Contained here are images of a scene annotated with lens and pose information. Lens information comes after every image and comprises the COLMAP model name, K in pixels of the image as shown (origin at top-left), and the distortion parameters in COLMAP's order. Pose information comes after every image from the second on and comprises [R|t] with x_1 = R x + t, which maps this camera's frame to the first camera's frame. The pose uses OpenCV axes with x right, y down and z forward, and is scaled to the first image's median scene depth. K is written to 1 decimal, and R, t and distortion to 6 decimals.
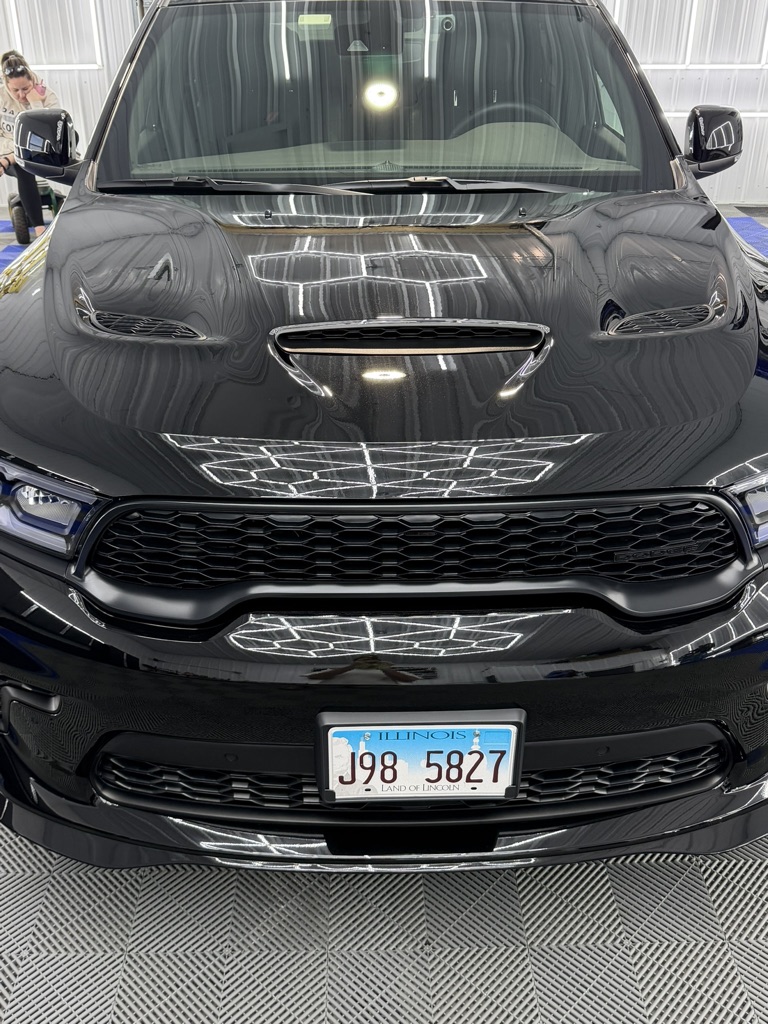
lens RADIAL K [[961.3, 0, 384.0], [0, 961.3, 512.0], [0, 0, 1]] dist [0.065272, -0.093817]
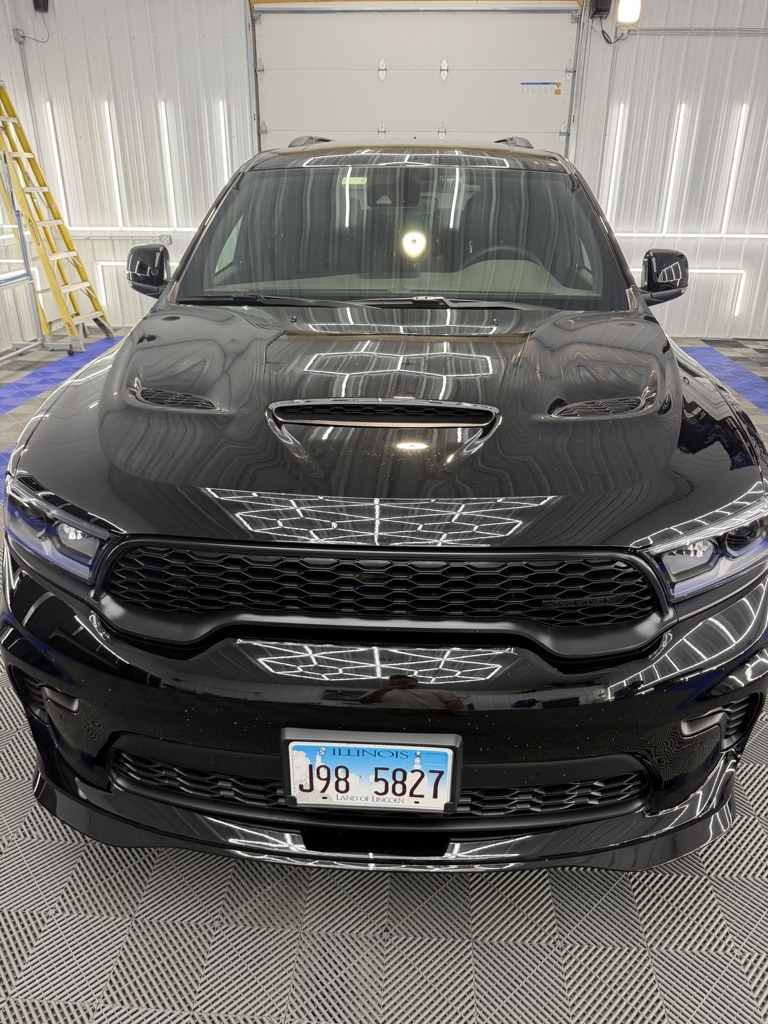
lens RADIAL K [[733.7, 0, 388.6], [0, 733.7, 502.9], [0, 0, 1]] dist [0.000268, 0.001631]
pose [[0.996700, 0.036034, -0.072743, 0.095419], [-0.040986, 0.996858, -0.067777, -0.006738], [0.070073, 0.070534, 0.995045, 0.091526]]
